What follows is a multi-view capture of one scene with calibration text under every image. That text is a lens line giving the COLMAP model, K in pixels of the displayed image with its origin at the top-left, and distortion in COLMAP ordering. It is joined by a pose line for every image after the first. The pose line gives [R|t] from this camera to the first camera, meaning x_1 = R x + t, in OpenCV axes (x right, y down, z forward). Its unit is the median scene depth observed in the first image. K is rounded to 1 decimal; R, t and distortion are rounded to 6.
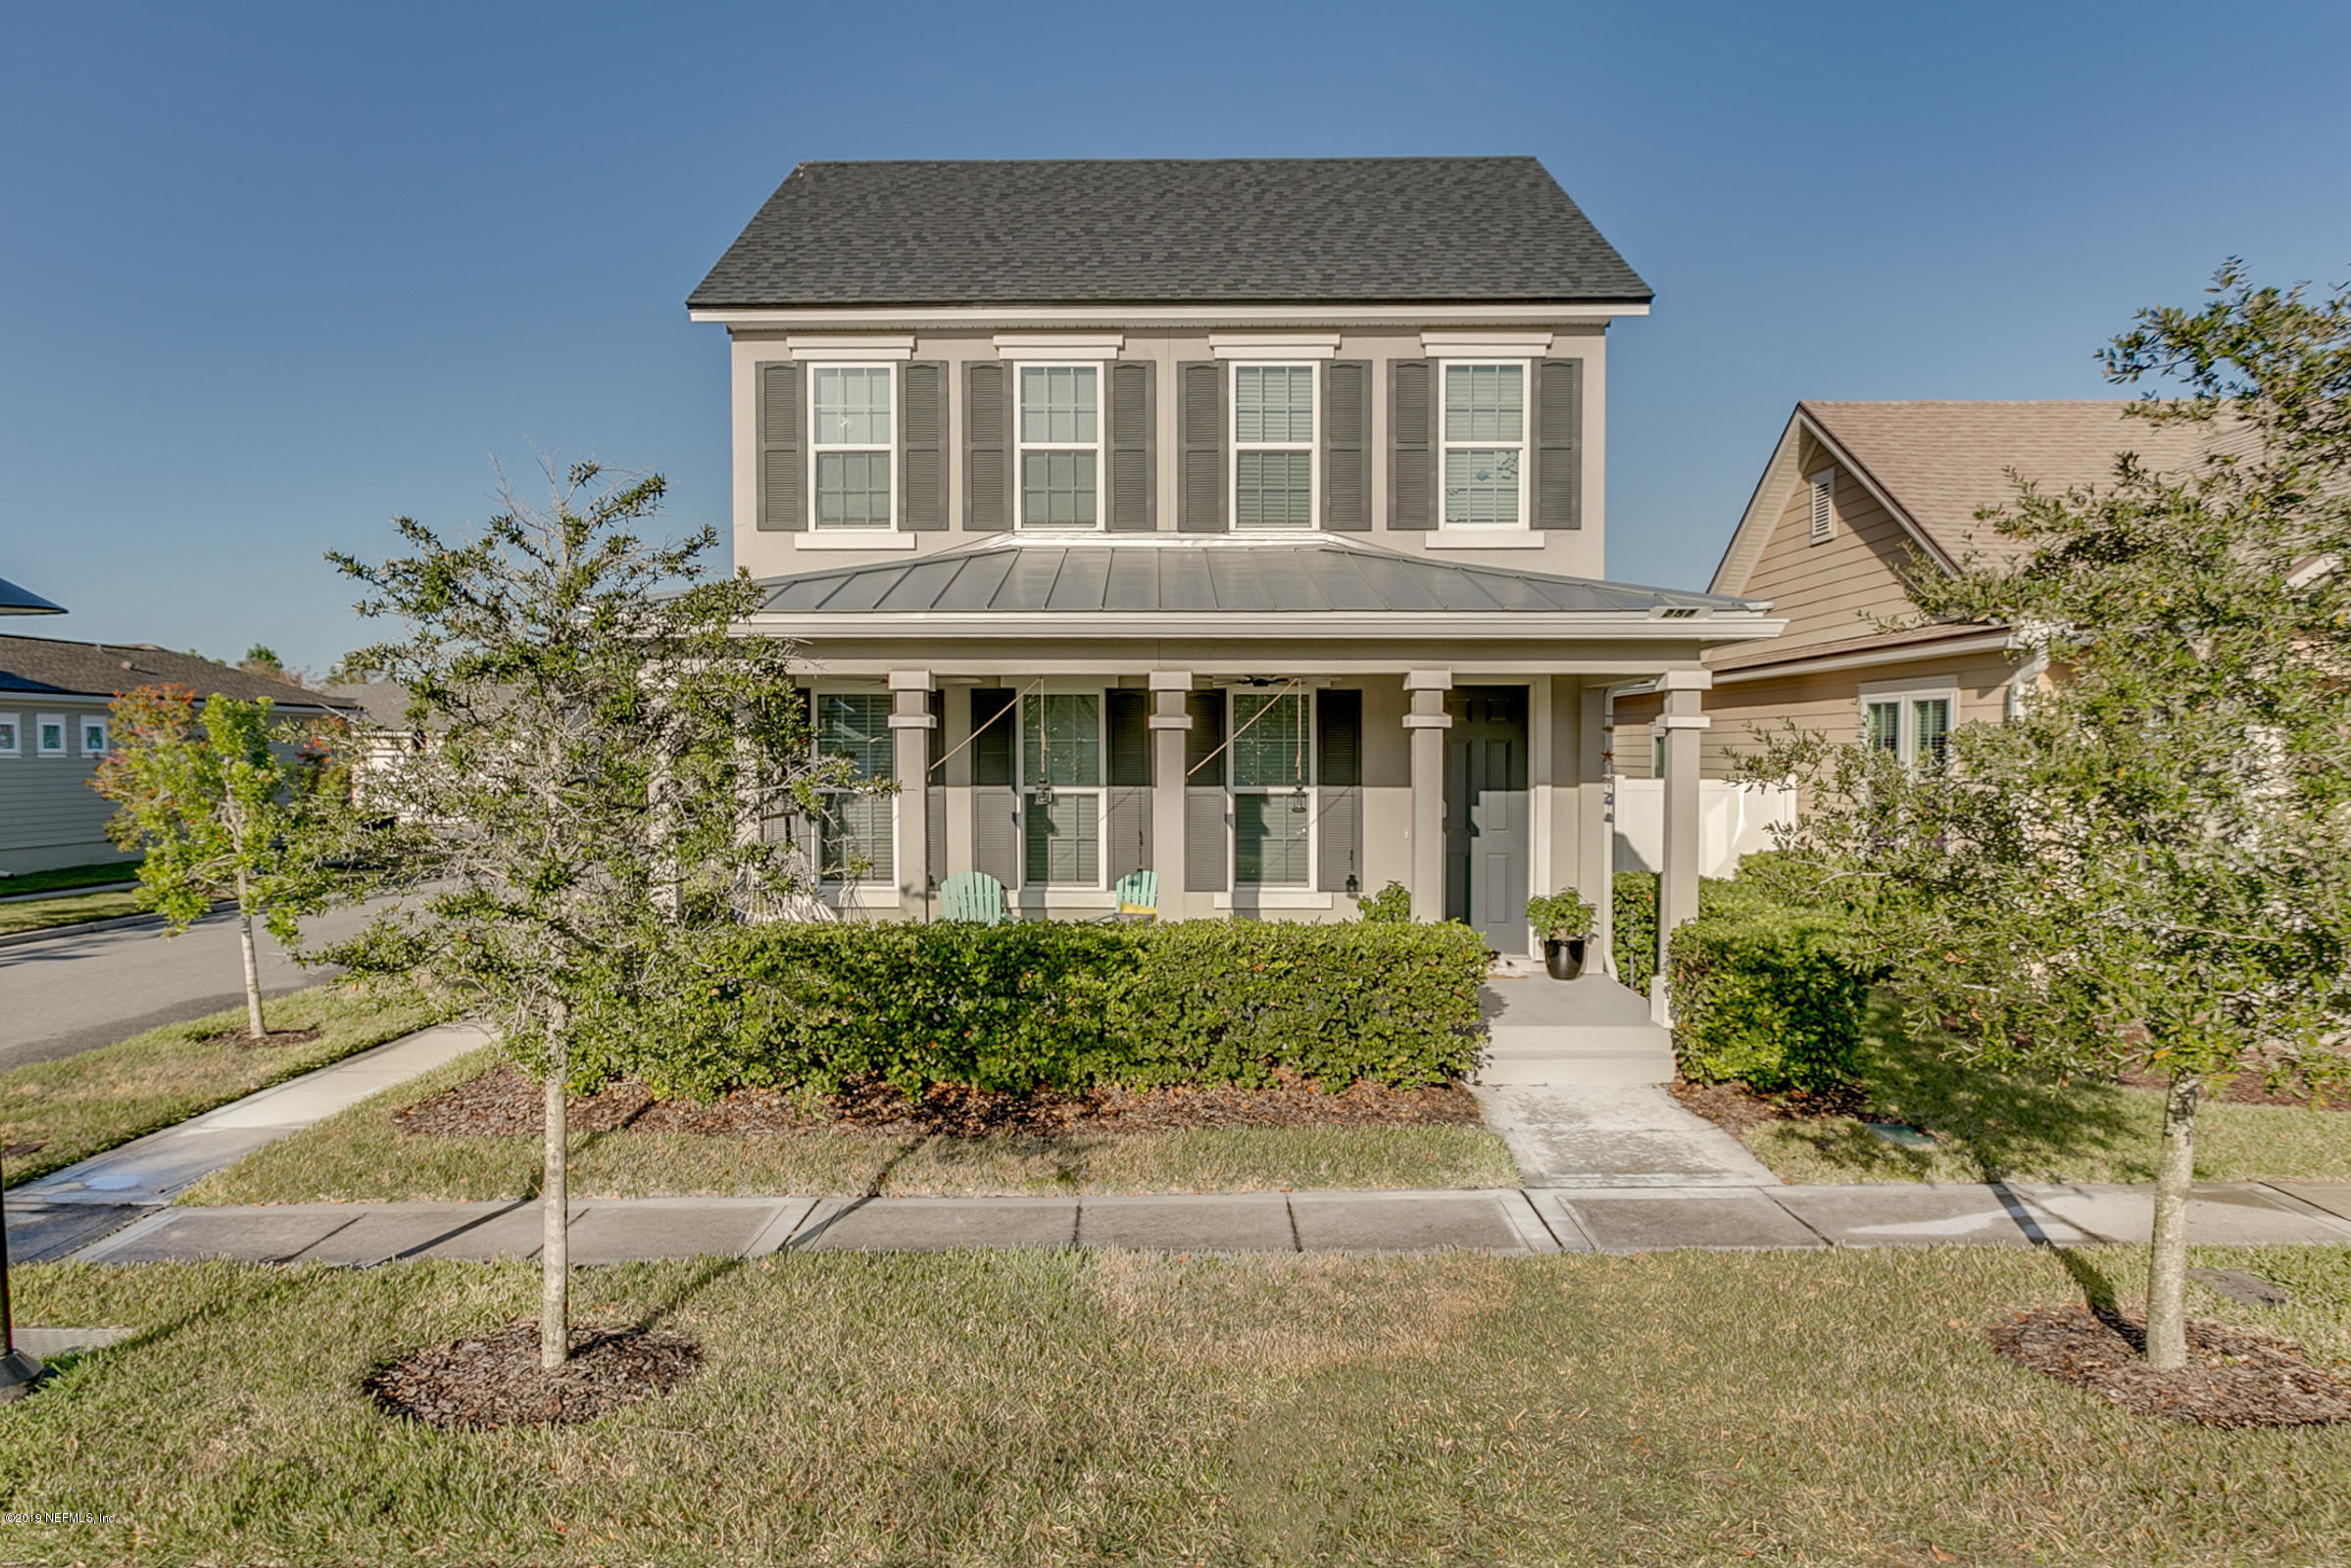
lens RADIAL K [[1462.2, 0, 1176.0], [0, 1462.2, 810.1], [0, 0, 1]] dist [0.031963, -0.000302]
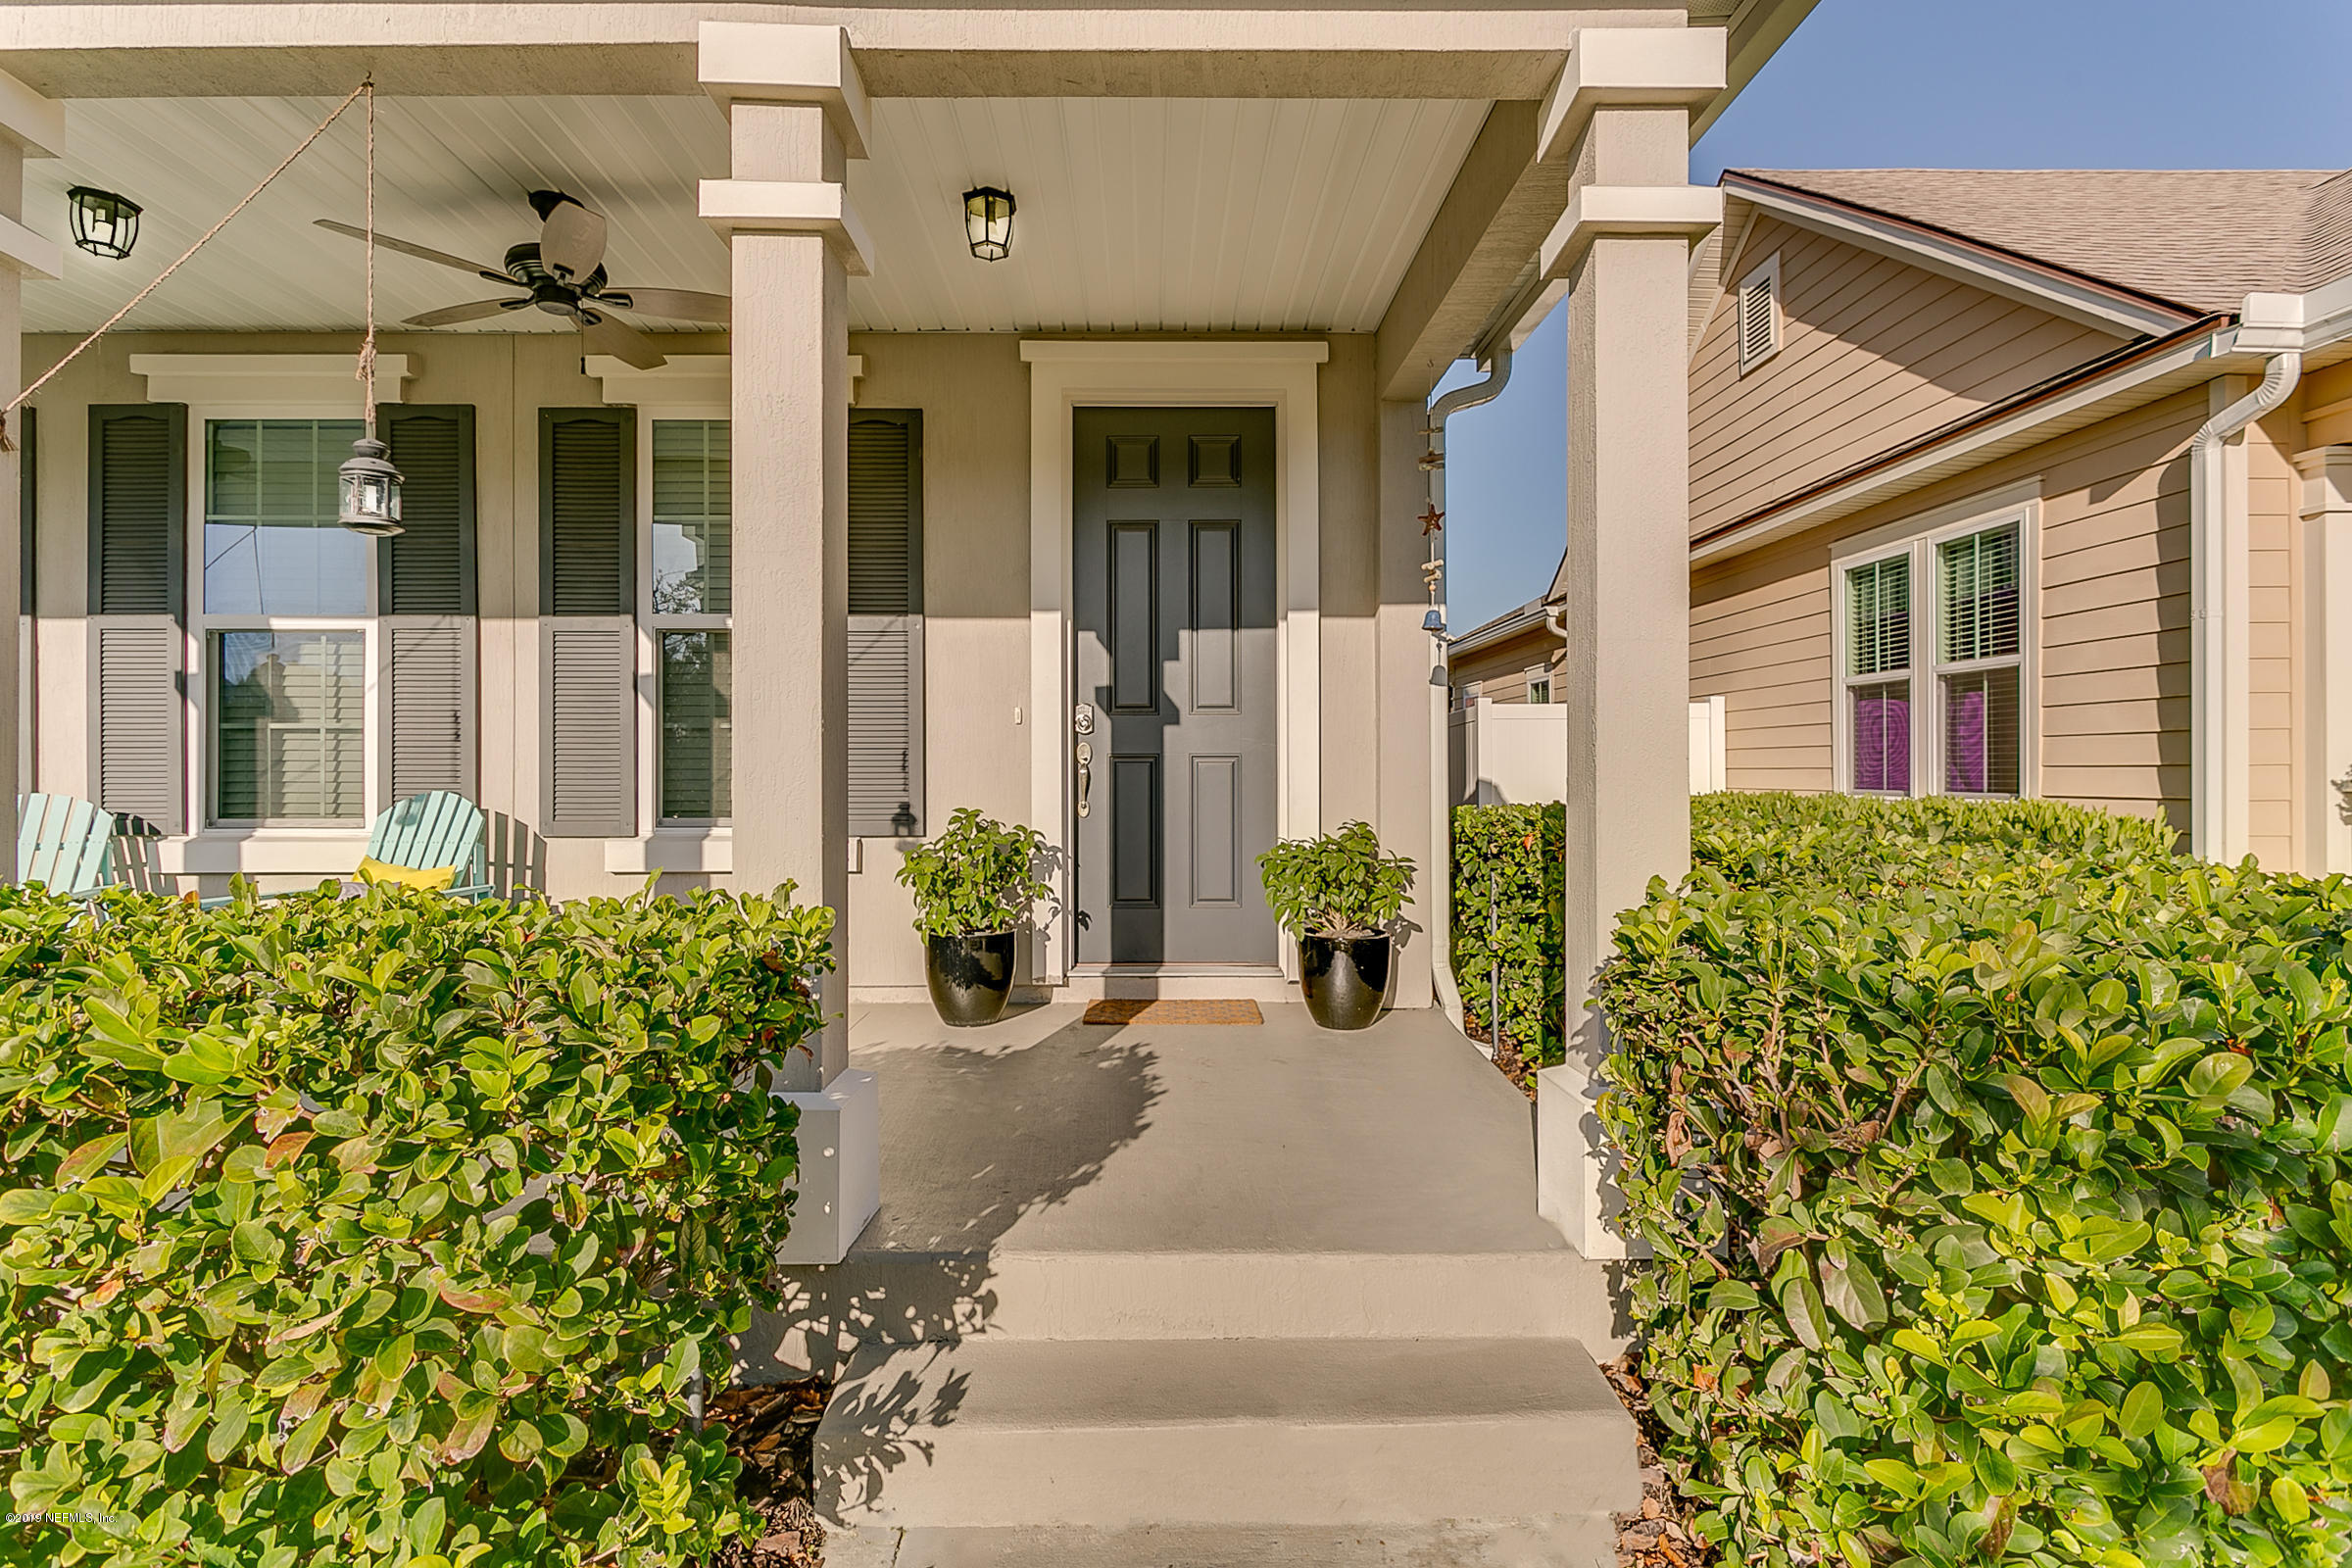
lens RADIAL K [[1159.4, 0, 1161.9], [0, 1159.4, 775.5], [0, 0, 1]] dist [0.000092, -0.000319]
pose [[0.999973, -0.004529, 0.005825, 0.201918], [0.004727, 0.999392, -0.034552, 0.049338], [-0.005665, 0.034578, 0.999386, 0.626180]]
